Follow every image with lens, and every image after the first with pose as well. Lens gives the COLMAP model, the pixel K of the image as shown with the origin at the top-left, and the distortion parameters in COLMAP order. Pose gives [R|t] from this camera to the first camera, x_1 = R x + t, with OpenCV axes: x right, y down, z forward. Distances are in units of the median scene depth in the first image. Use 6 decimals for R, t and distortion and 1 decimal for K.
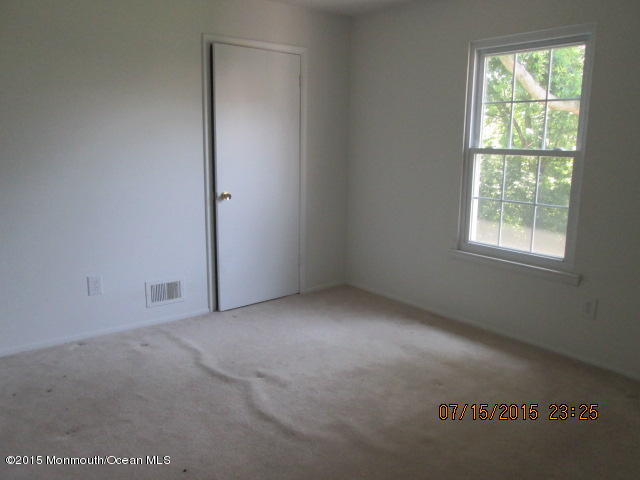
lens RADIAL K [[529.7, 0, 320.0], [0, 529.7, 240.0], [0, 0, 1]] dist [-0.030746, 0.003253]
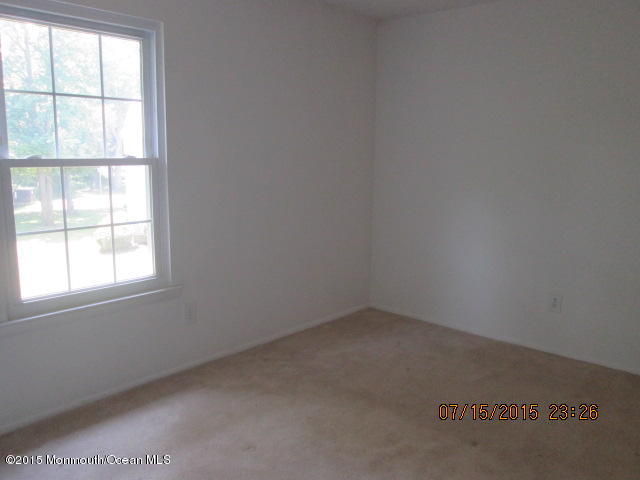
lens RADIAL K [[529.7, 0, 320.0], [0, 529.7, 240.0], [0, 0, 1]] dist [-0.030746, 0.003253]
pose [[-0.191995, -0.182890, 0.964204, -0.464469], [0.166676, 0.962132, 0.215686, -0.173174], [-0.967138, 0.202121, -0.154241, 0.849529]]
